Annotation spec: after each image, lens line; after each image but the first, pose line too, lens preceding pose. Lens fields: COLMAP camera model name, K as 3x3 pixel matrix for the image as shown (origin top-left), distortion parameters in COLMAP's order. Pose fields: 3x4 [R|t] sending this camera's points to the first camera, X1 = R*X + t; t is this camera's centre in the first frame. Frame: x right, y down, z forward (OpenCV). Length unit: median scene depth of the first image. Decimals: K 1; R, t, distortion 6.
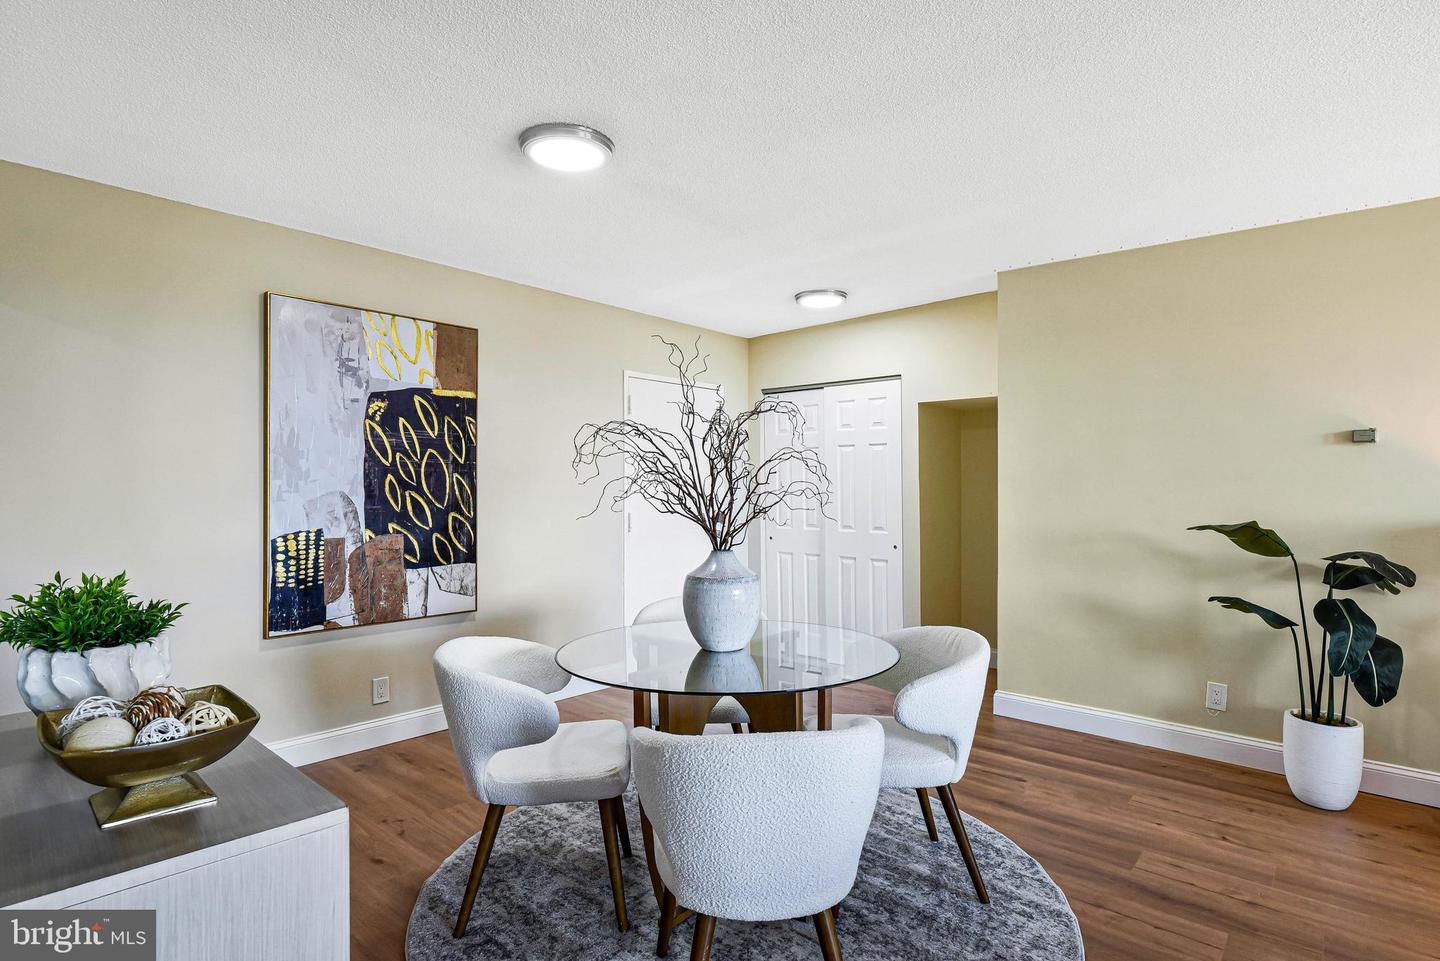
lens RADIAL K [[720.4, 0, 720.4], [0, 720.4, 494.8], [0, 0, 1]] dist [-0.026132, 0.002124]
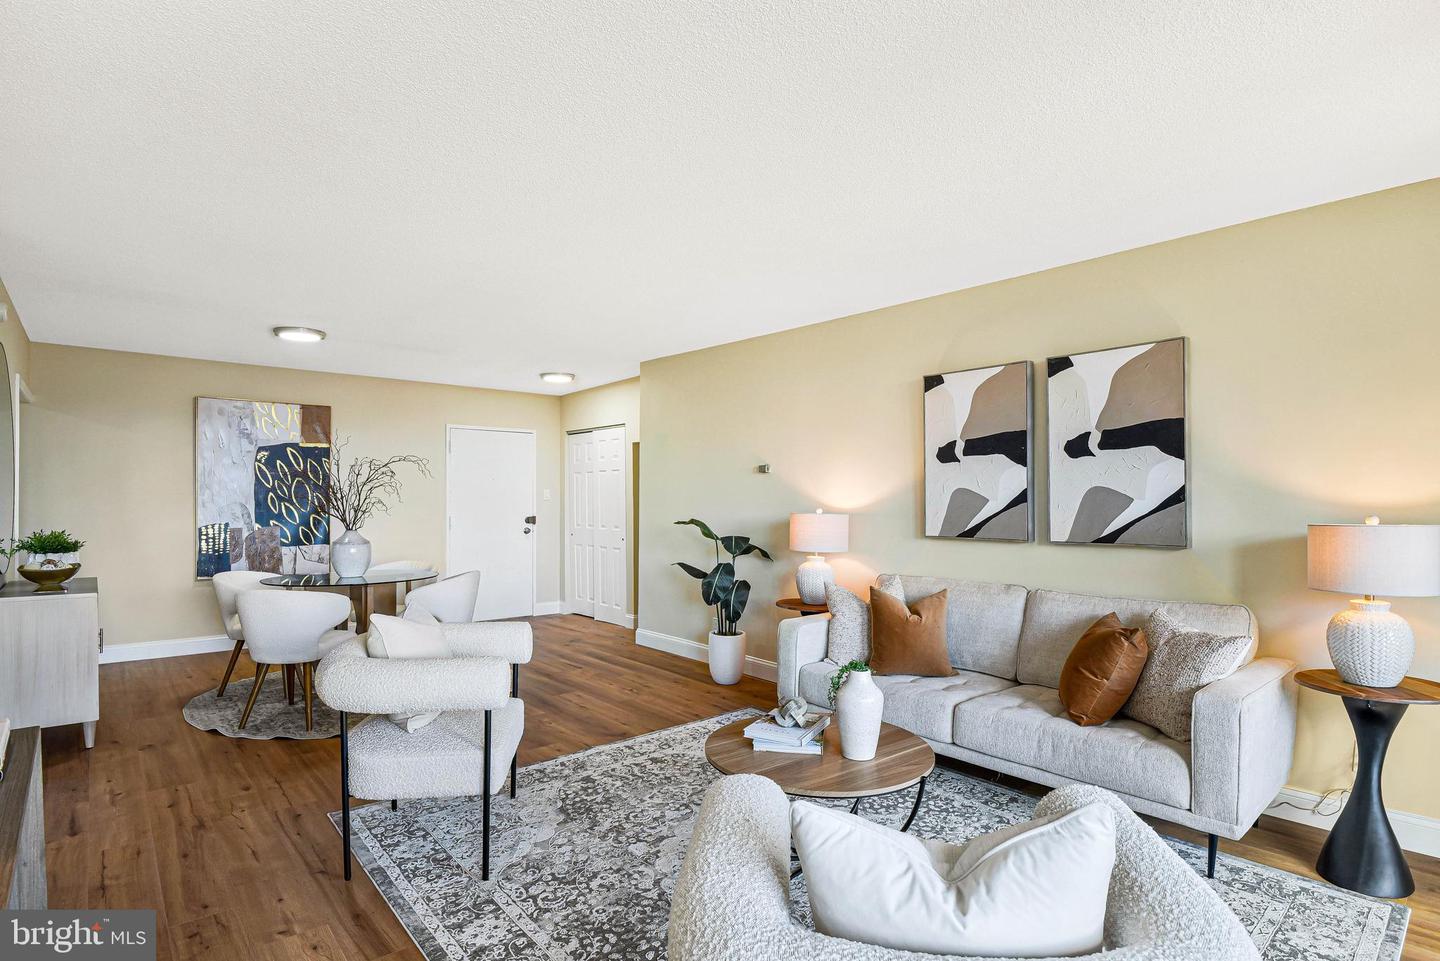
lens RADIAL K [[720.4, 0, 725.1], [0, 720.4, 503.7], [0, 0, 1]] dist [-0.026132, 0.002124]
pose [[0.992328, -0.000516, -0.123628, 0.866966], [0.000193, 0.999997, -0.002620, 0.003790], [0.123629, 0.002576, 0.992325, -0.607995]]
